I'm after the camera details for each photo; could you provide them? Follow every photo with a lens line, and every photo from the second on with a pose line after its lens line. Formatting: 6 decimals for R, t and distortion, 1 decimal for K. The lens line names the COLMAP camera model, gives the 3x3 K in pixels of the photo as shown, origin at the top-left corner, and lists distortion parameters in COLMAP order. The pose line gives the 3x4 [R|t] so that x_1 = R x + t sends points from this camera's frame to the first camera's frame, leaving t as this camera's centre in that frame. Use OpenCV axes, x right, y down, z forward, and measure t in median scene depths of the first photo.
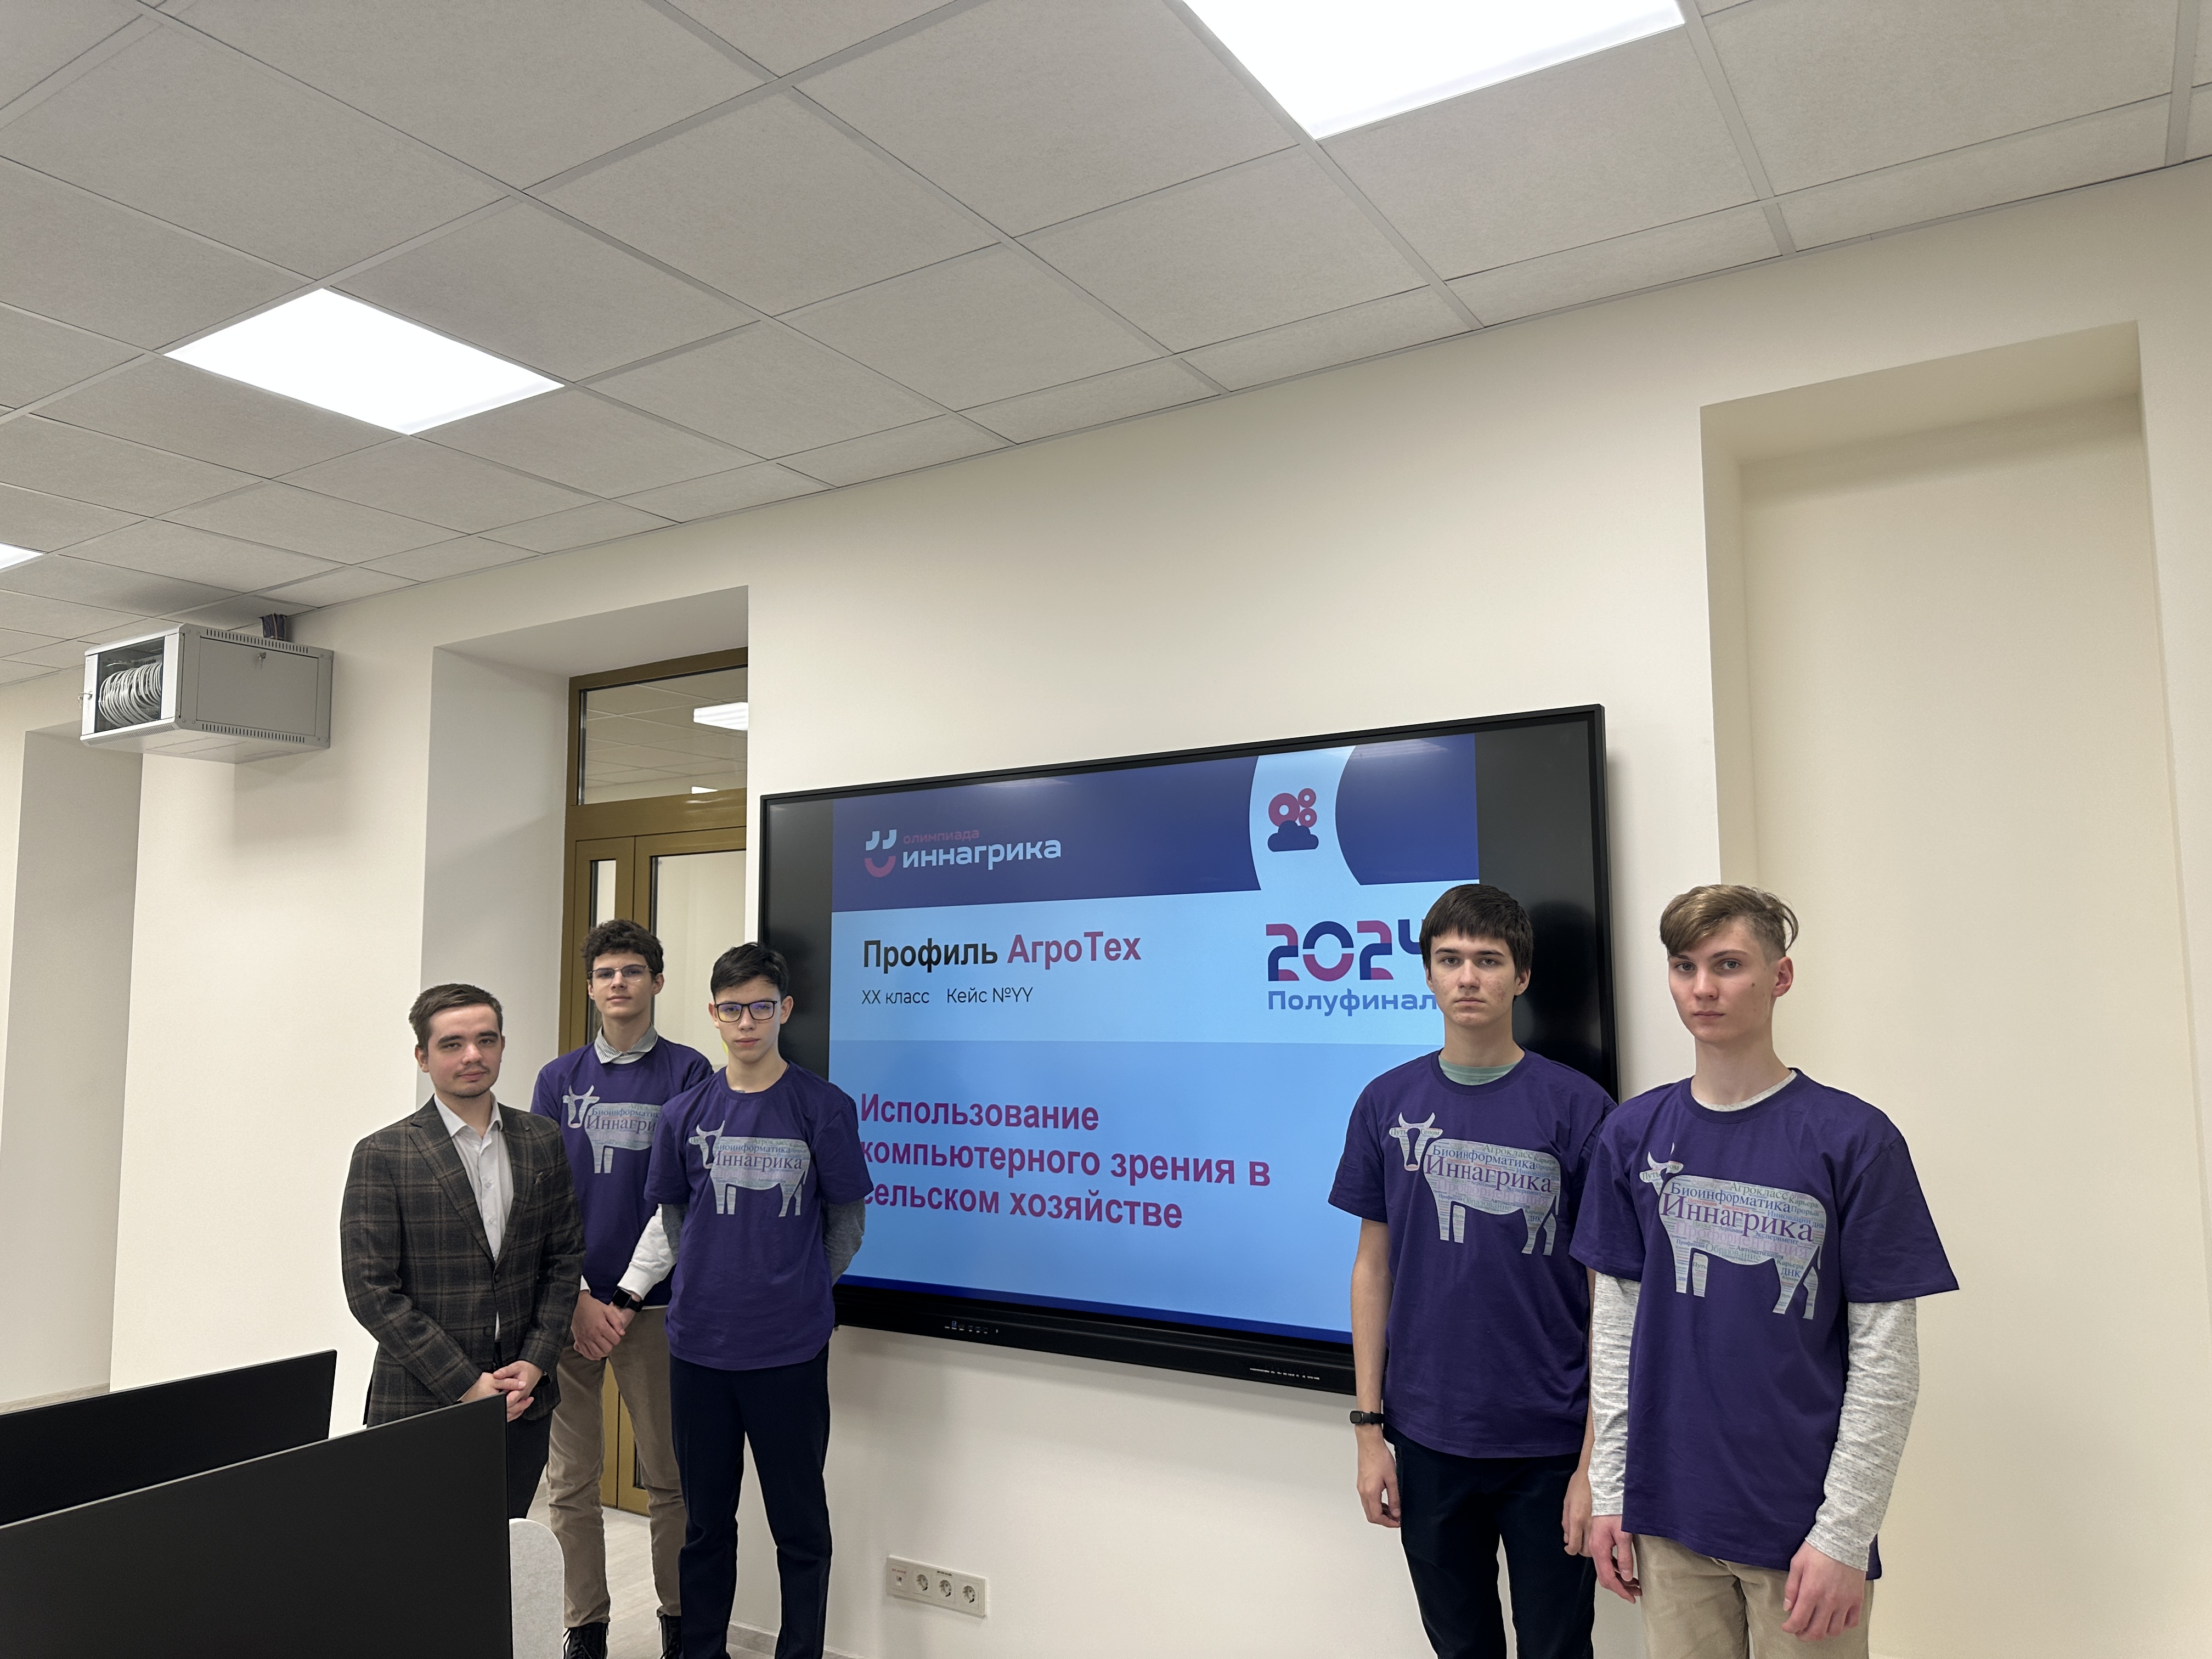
lens RADIAL K [[1550.4, 0, 1095.6], [0, 1550.4, 817.2], [0, 0, 1]] dist [0.039060, -0.050233]
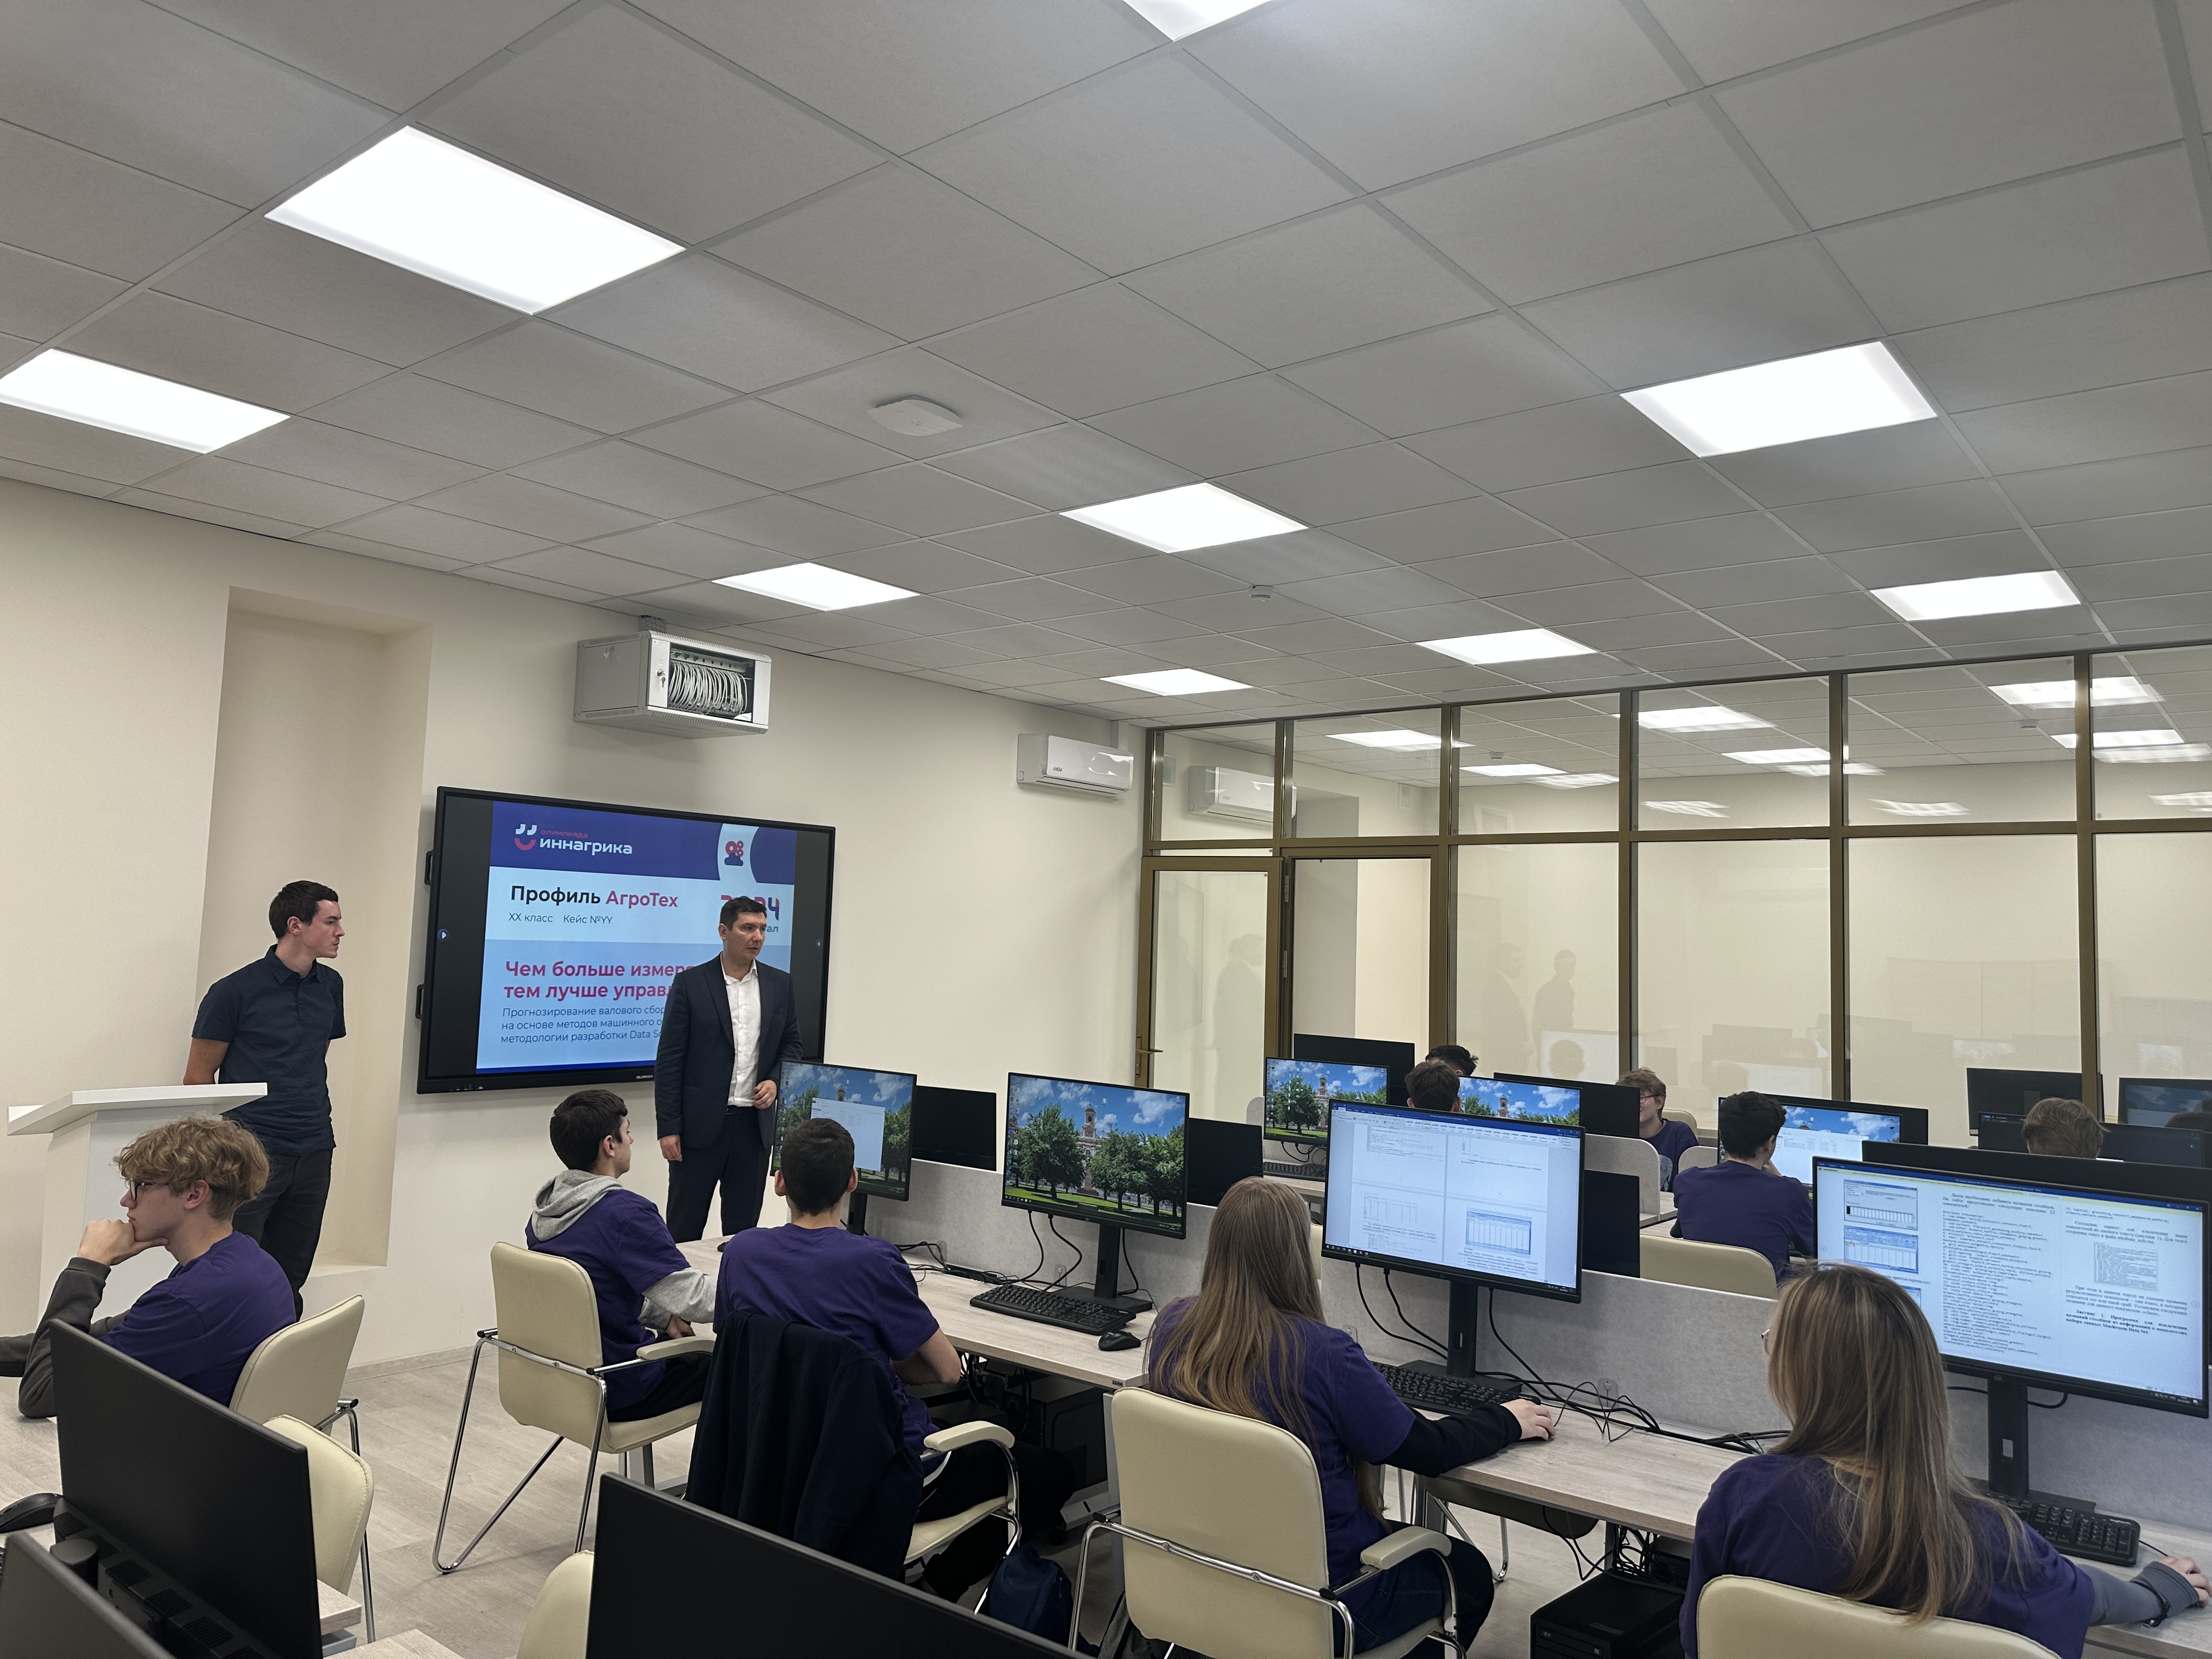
lens RADIAL K [[1526.5, 0, 1105.8], [0, 1526.5, 836.1], [0, 0, 1]] dist [0.038288, -0.048073]
pose [[0.105287, 0.087986, 0.990542, -1.927059], [-0.139326, 0.987559, -0.072911, 0.061274], [-0.984633, -0.130332, 0.116236, 0.145892]]
